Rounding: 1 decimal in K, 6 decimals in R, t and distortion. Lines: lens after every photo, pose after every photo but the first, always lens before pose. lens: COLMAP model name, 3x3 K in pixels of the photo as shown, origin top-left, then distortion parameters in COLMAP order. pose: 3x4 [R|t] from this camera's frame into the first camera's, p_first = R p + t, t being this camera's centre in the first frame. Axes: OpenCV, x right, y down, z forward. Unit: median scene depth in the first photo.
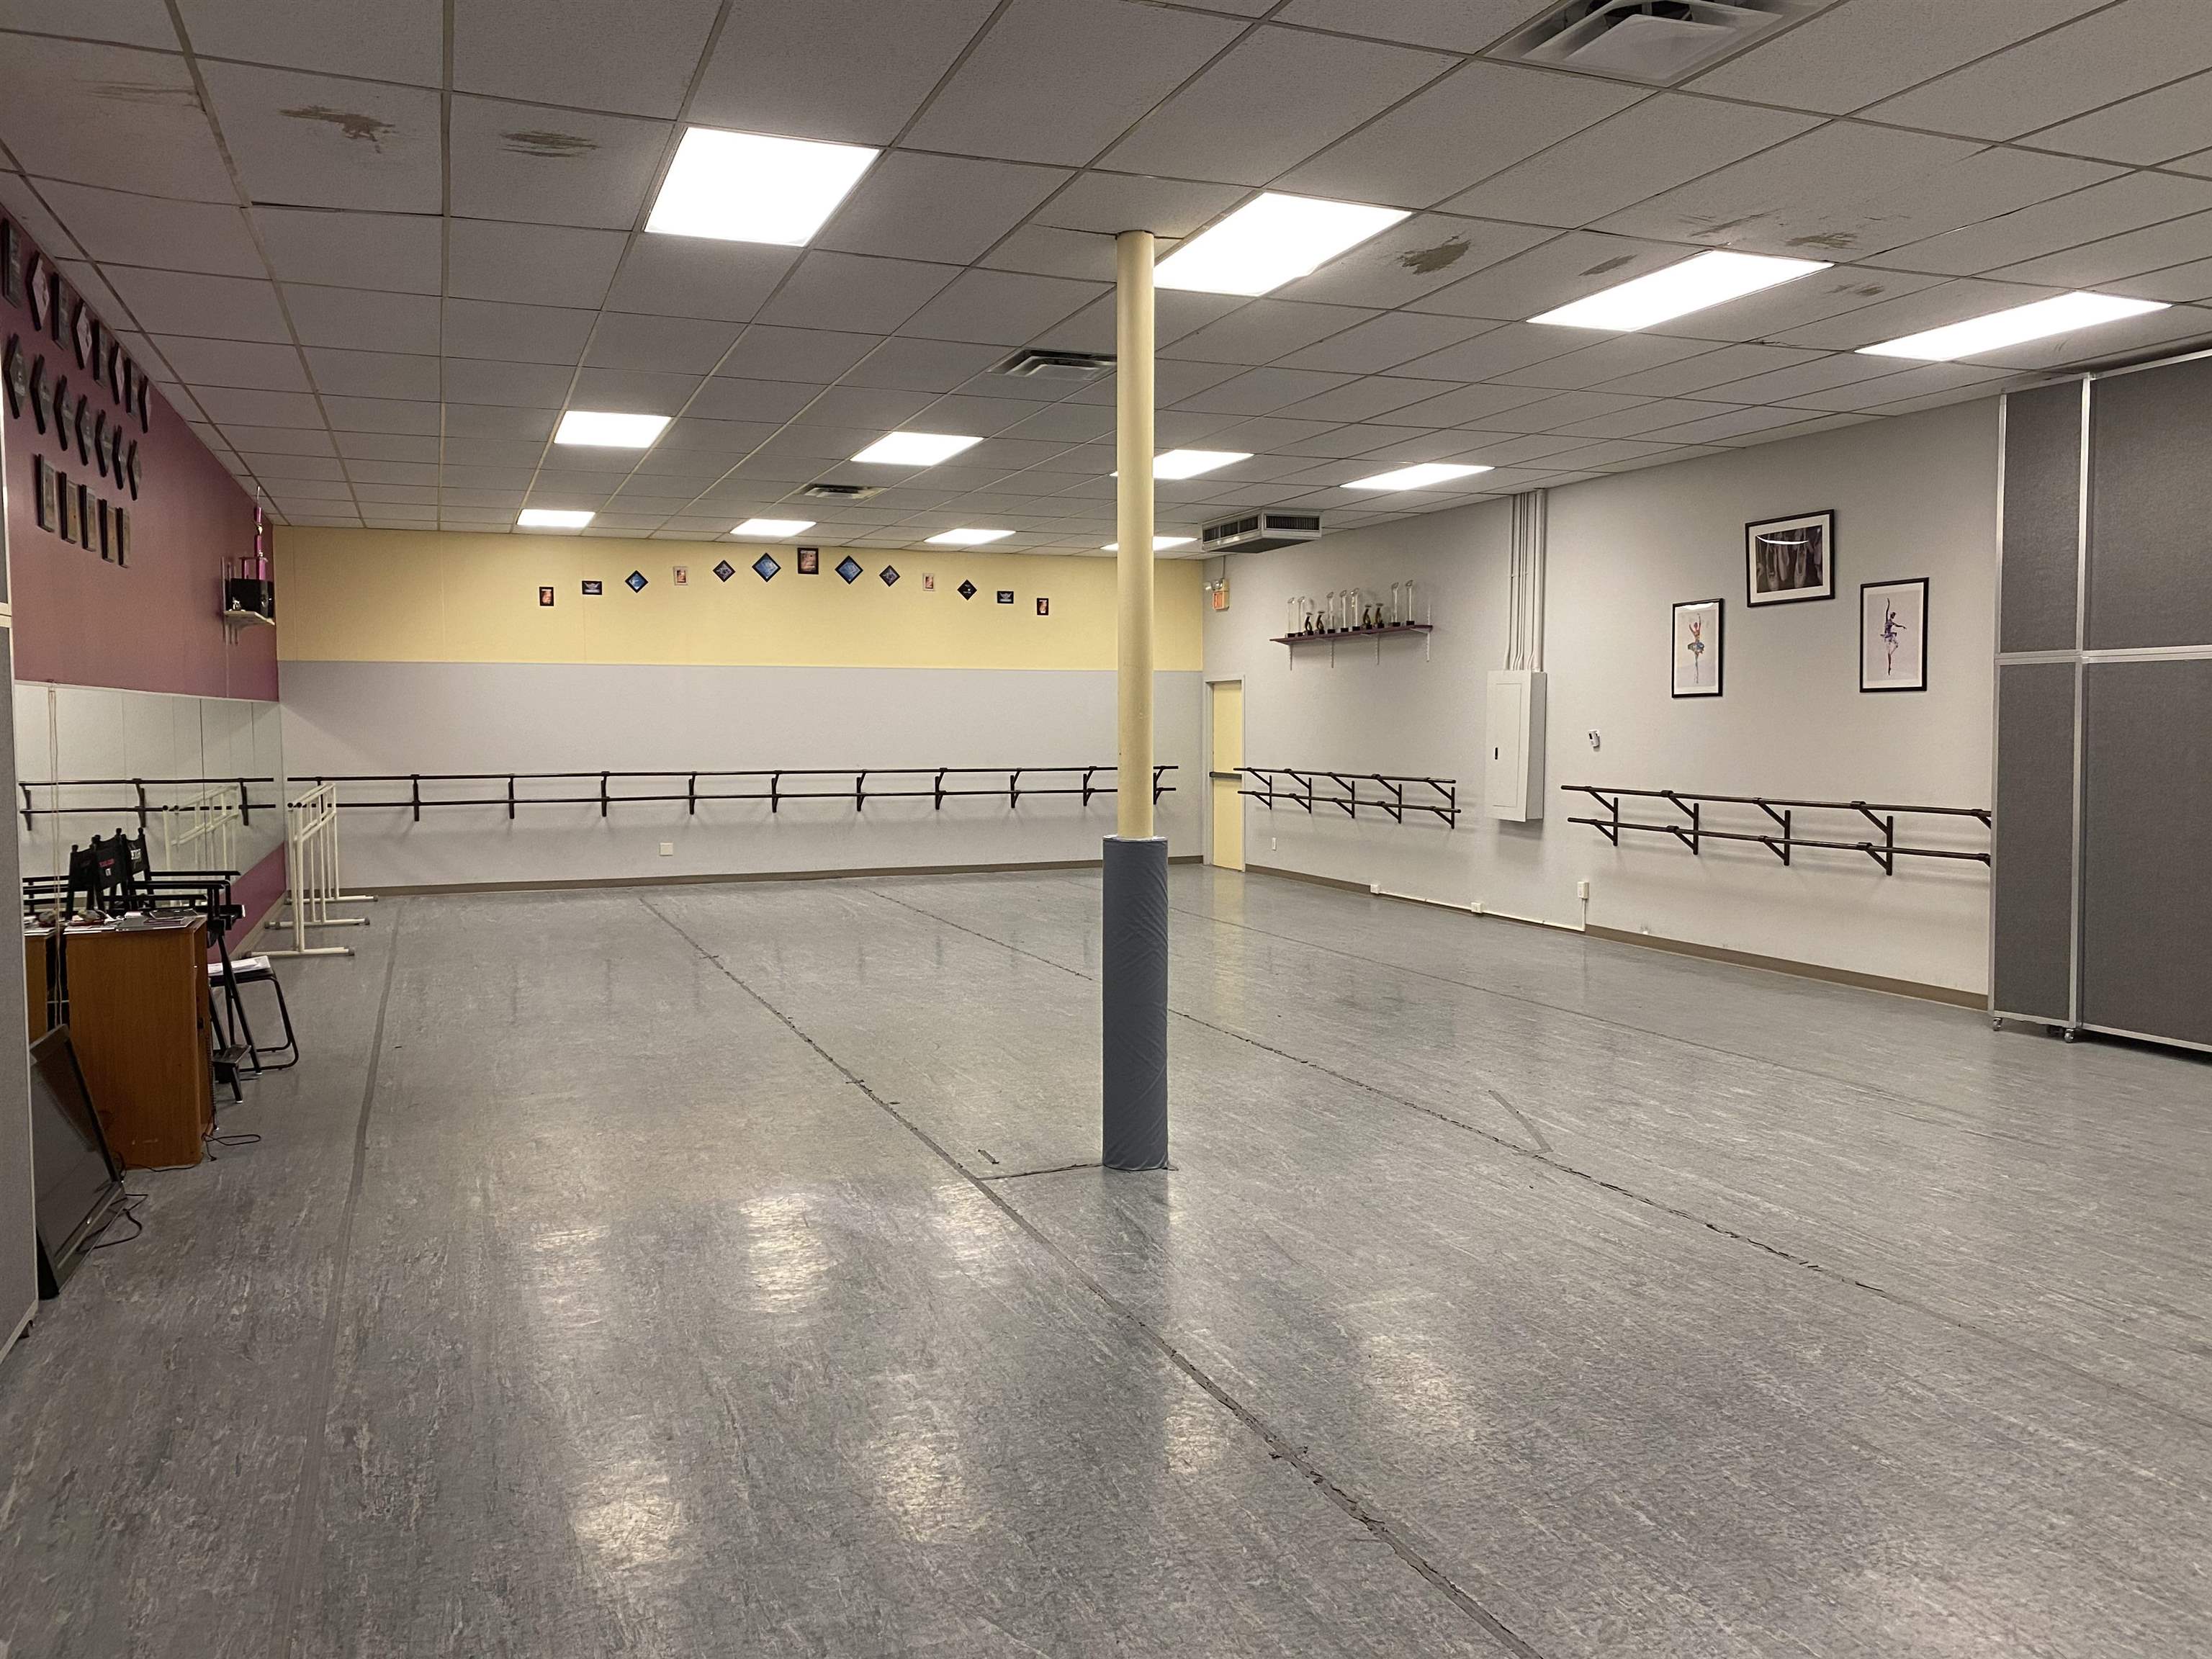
lens RADIAL K [[1684.1, 0, 1106.9], [0, 1684.1, 820.9], [0, 0, 1]] dist [0.078021, -0.116246]
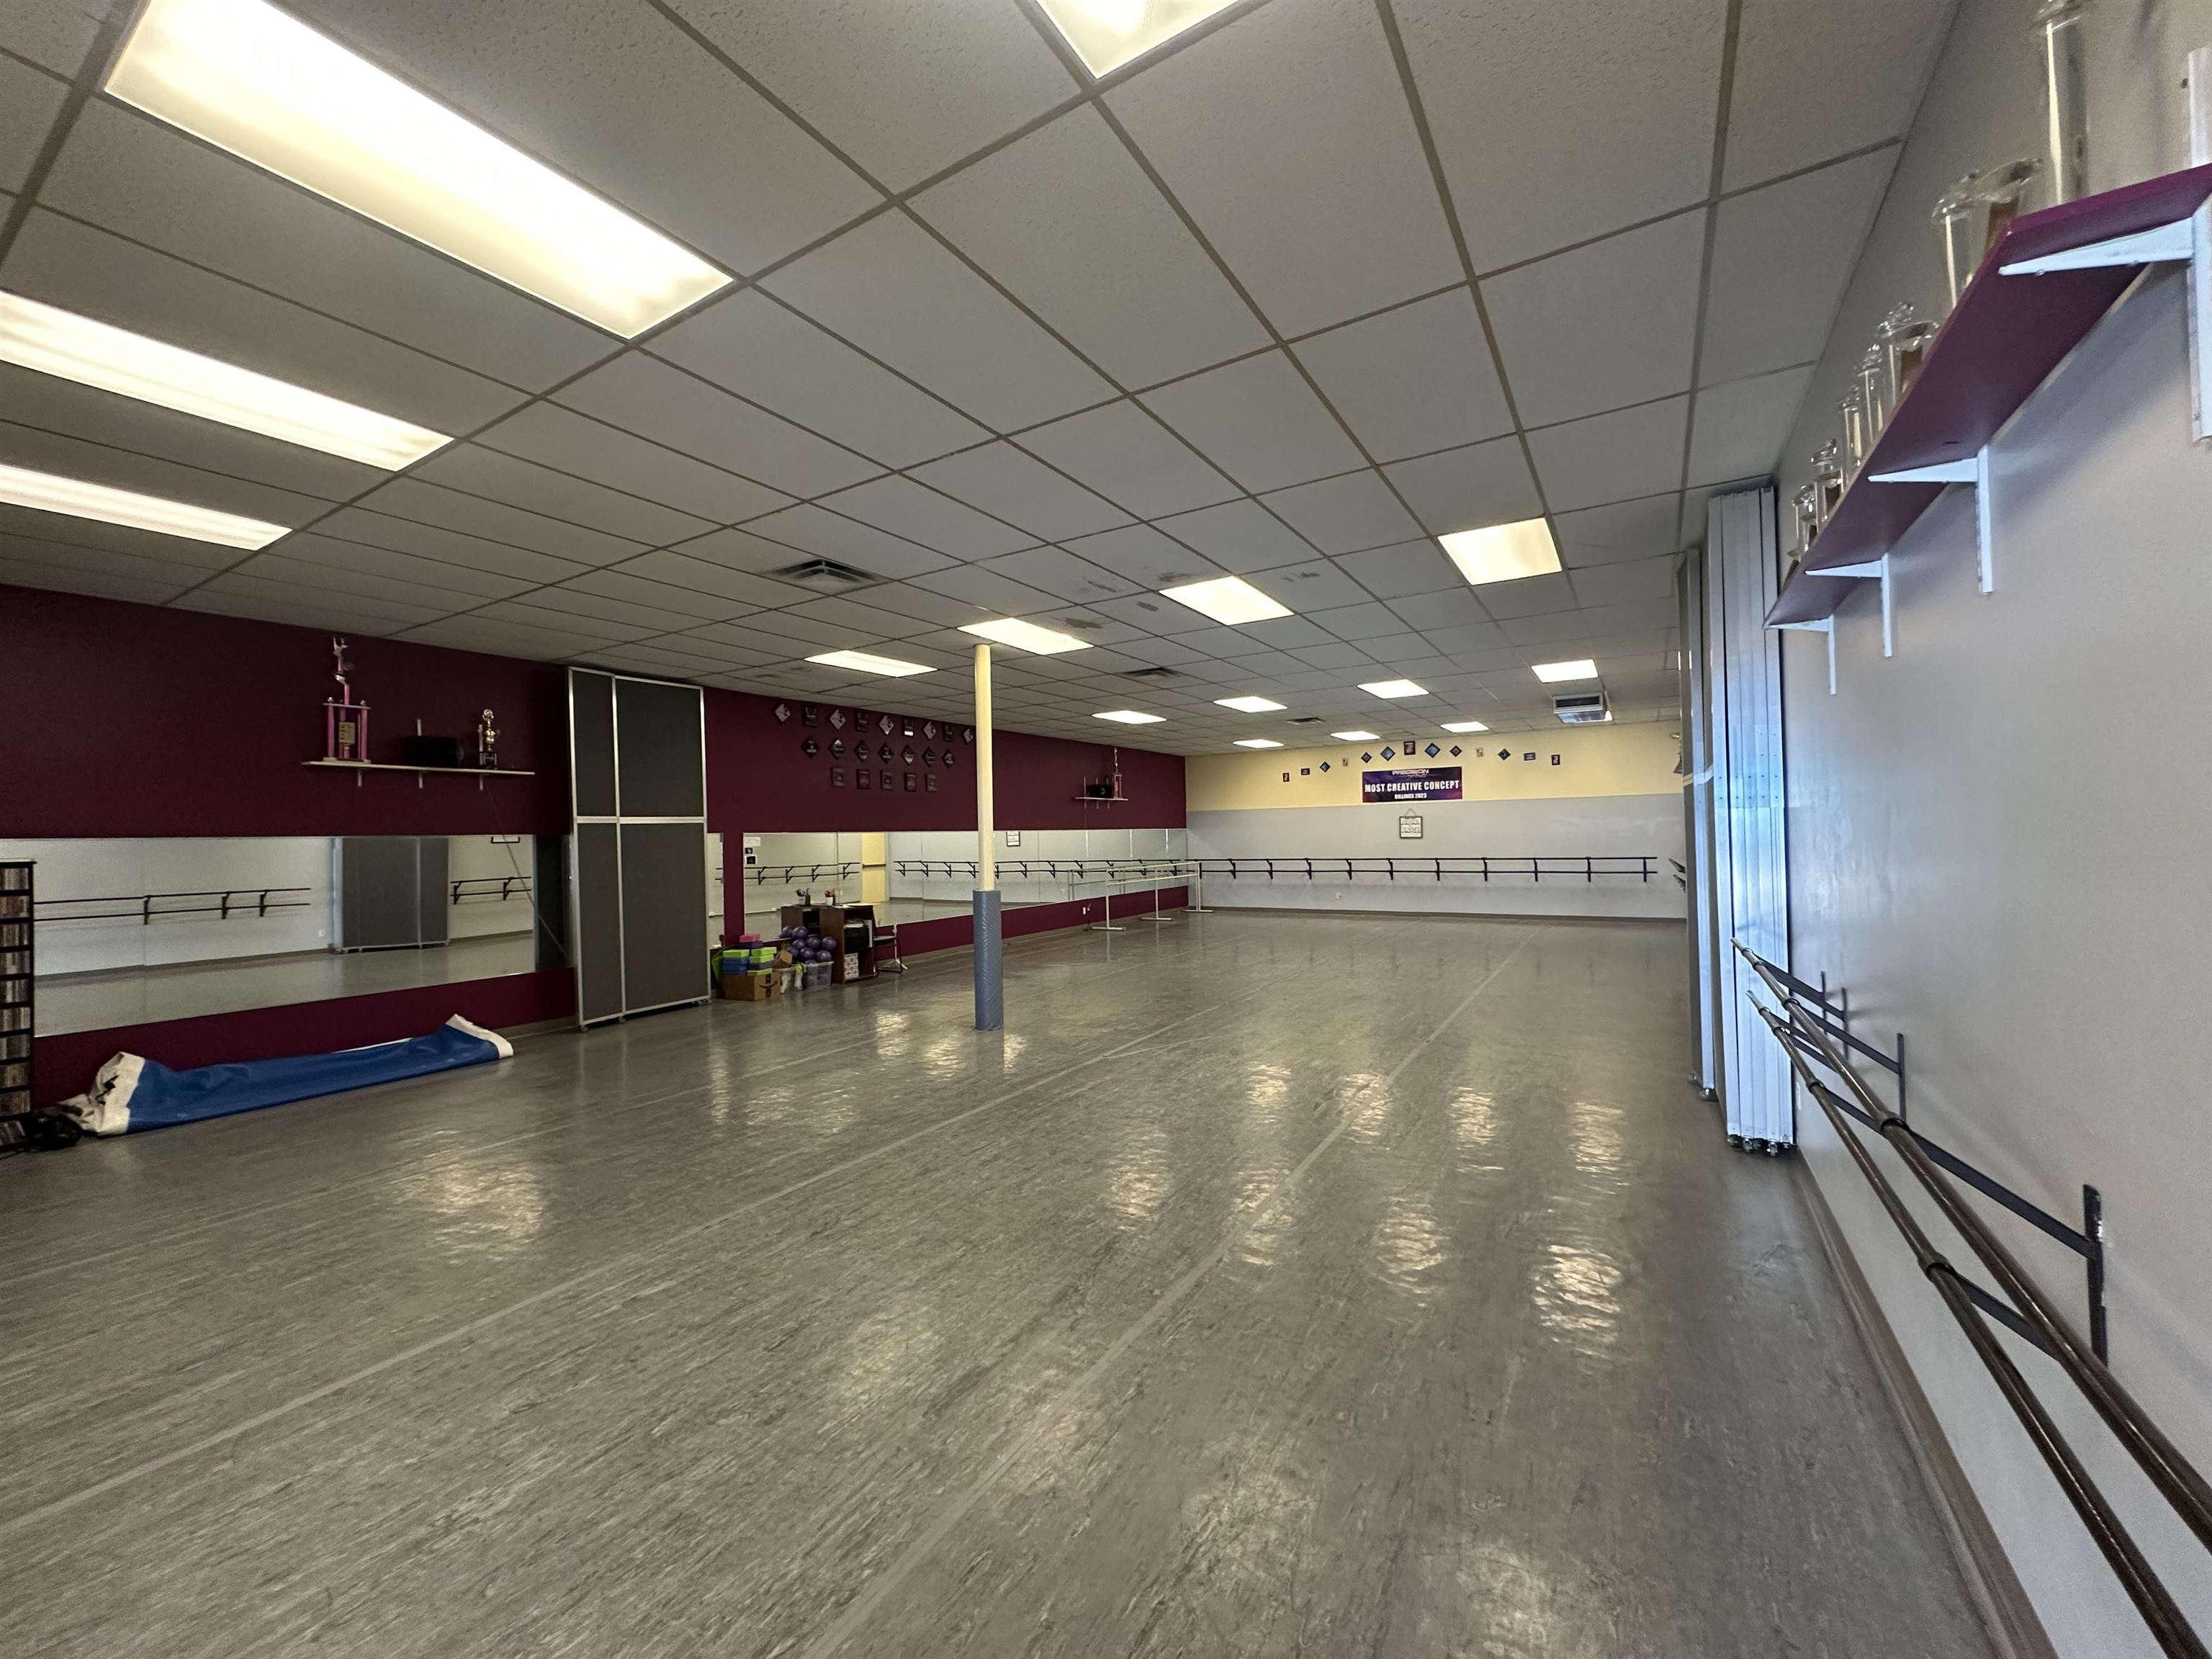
lens RADIAL K [[878.3, 0, 1111.9], [0, 878.3, 832.8], [0, 0, 1]] dist [0.002920, 0.000118]
pose [[0.595081, -0.014592, -0.803533, 0.424860], [-0.028042, 0.998849, -0.038907, -0.010622], [0.803177, 0.045686, 0.593987, 0.151425]]
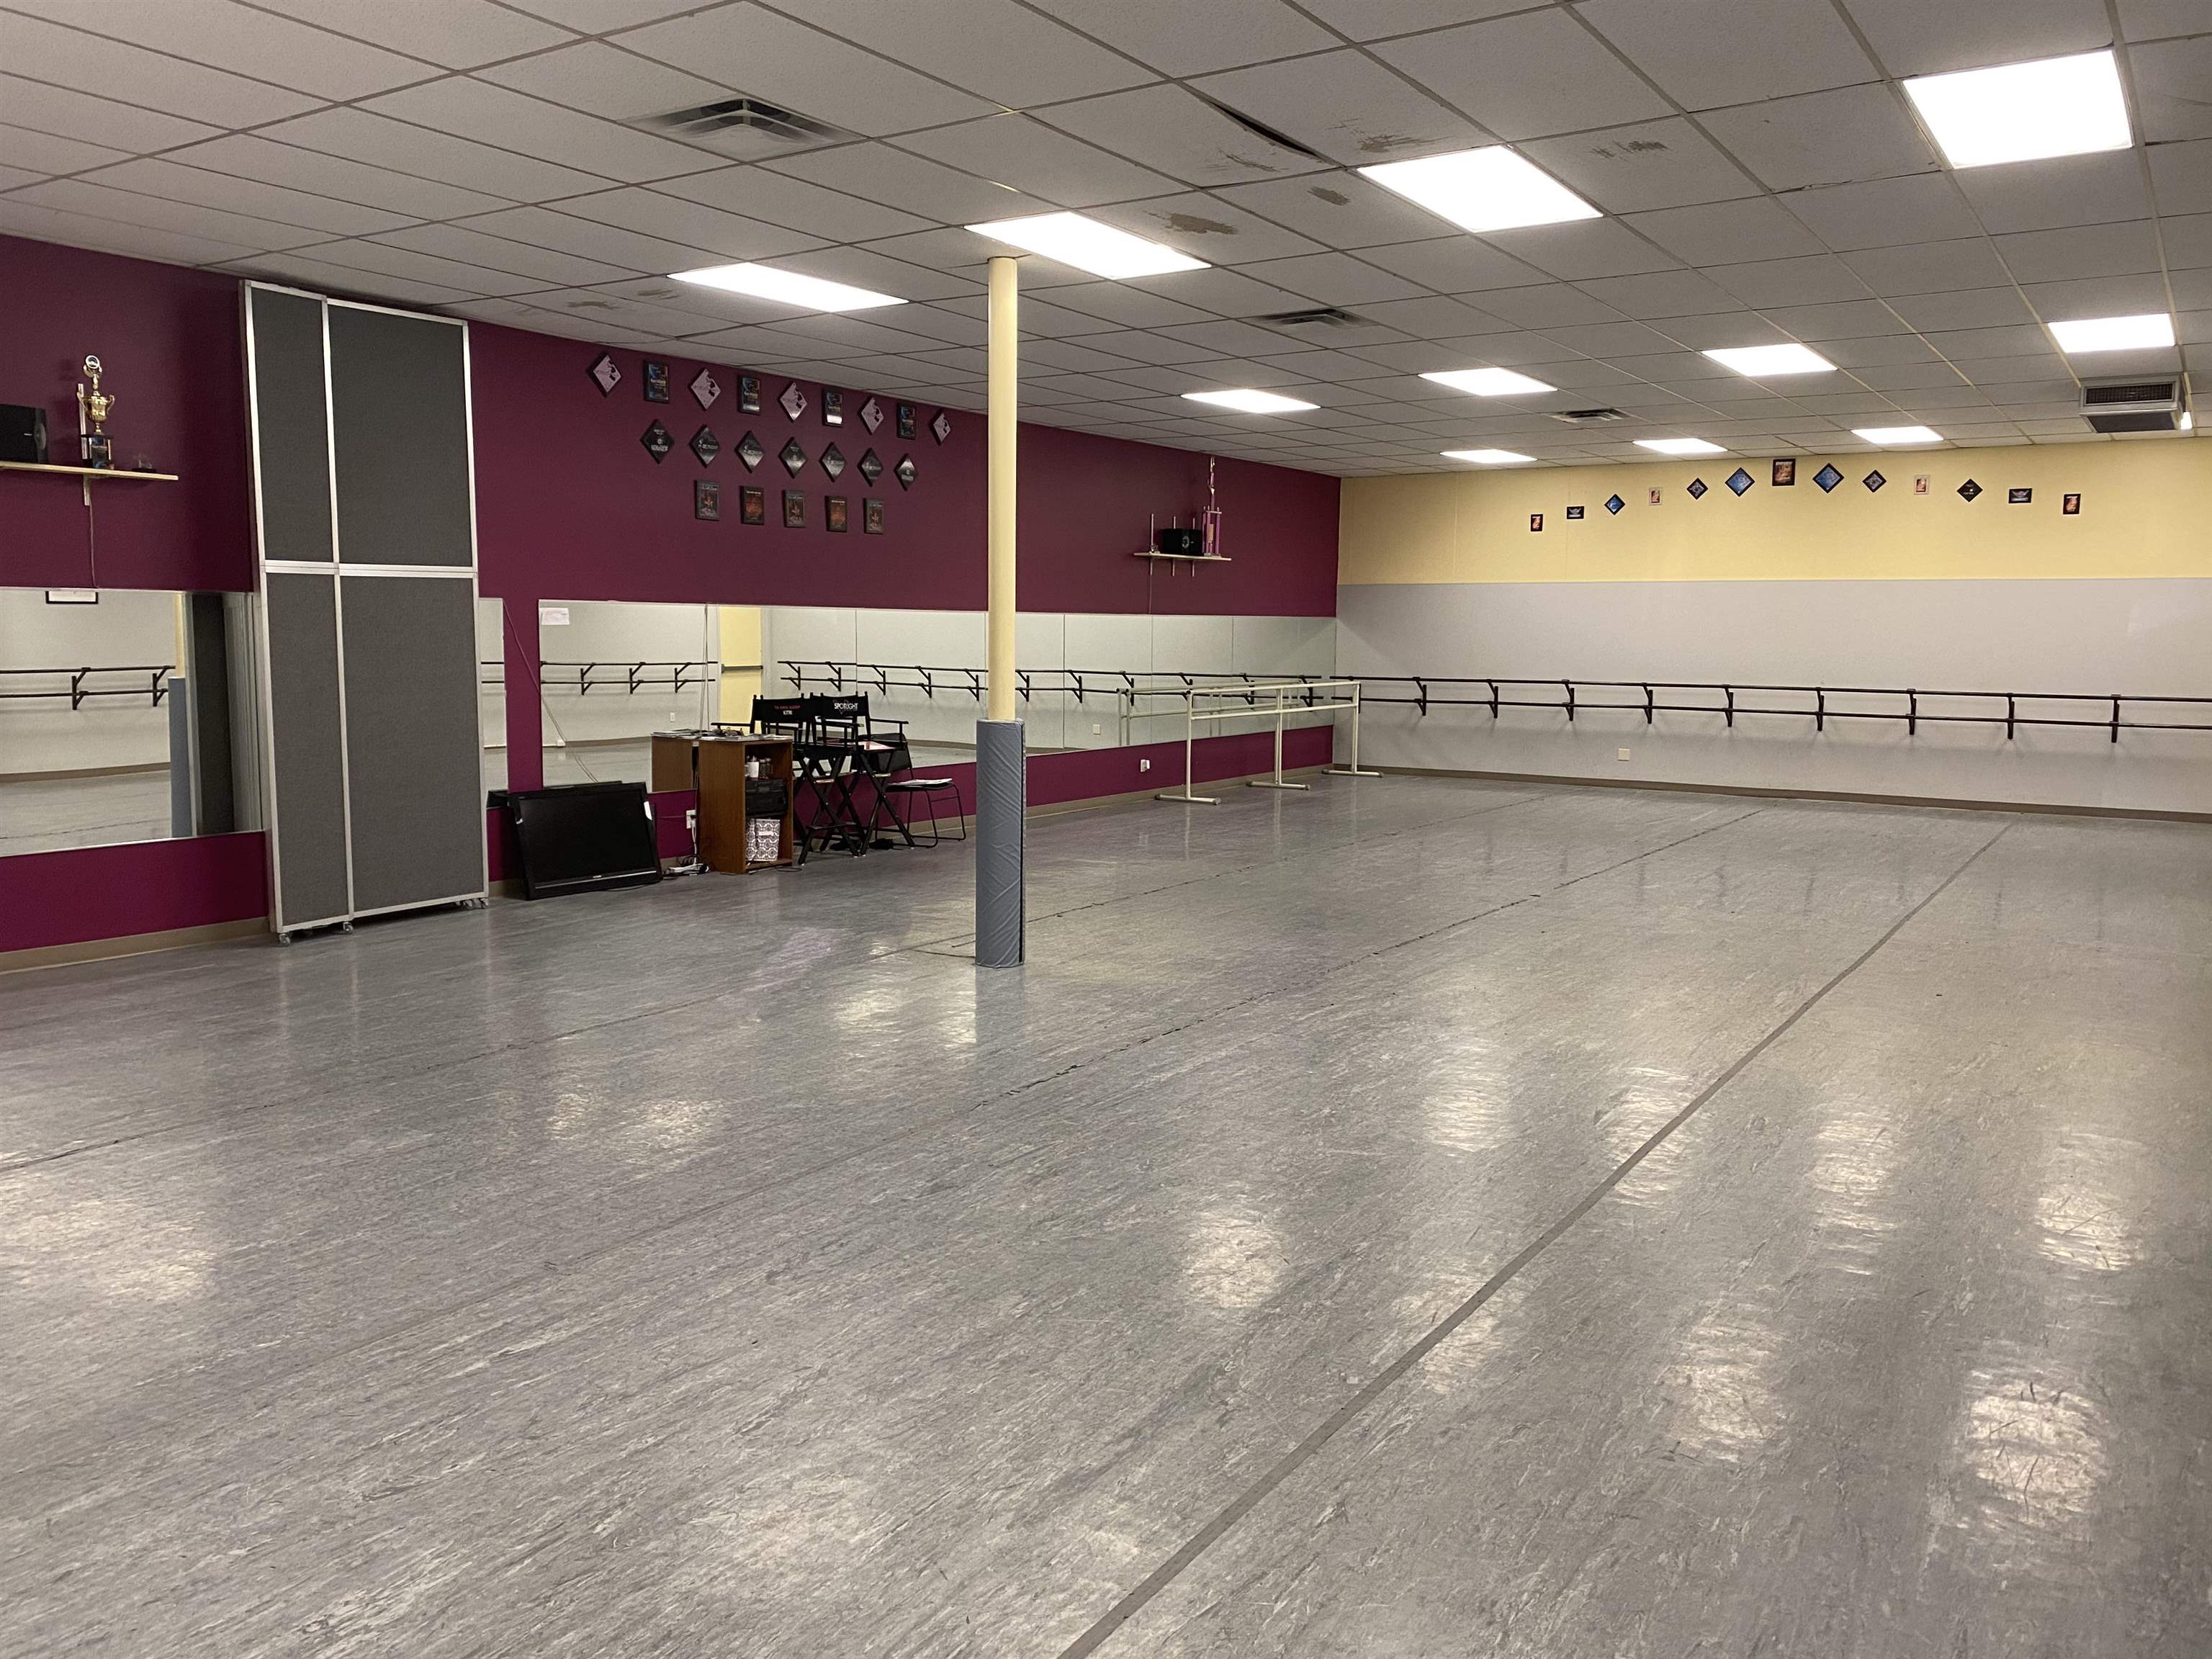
lens RADIAL K [[1684.1, 0, 1106.9], [0, 1684.1, 820.9], [0, 0, 1]] dist [0.078021, -0.116246]
pose [[0.567661, 0.102989, -0.816795, 0.436362], [-0.061763, 0.994676, 0.082493, -0.009938], [0.820942, 0.003619, 0.571000, 0.117426]]
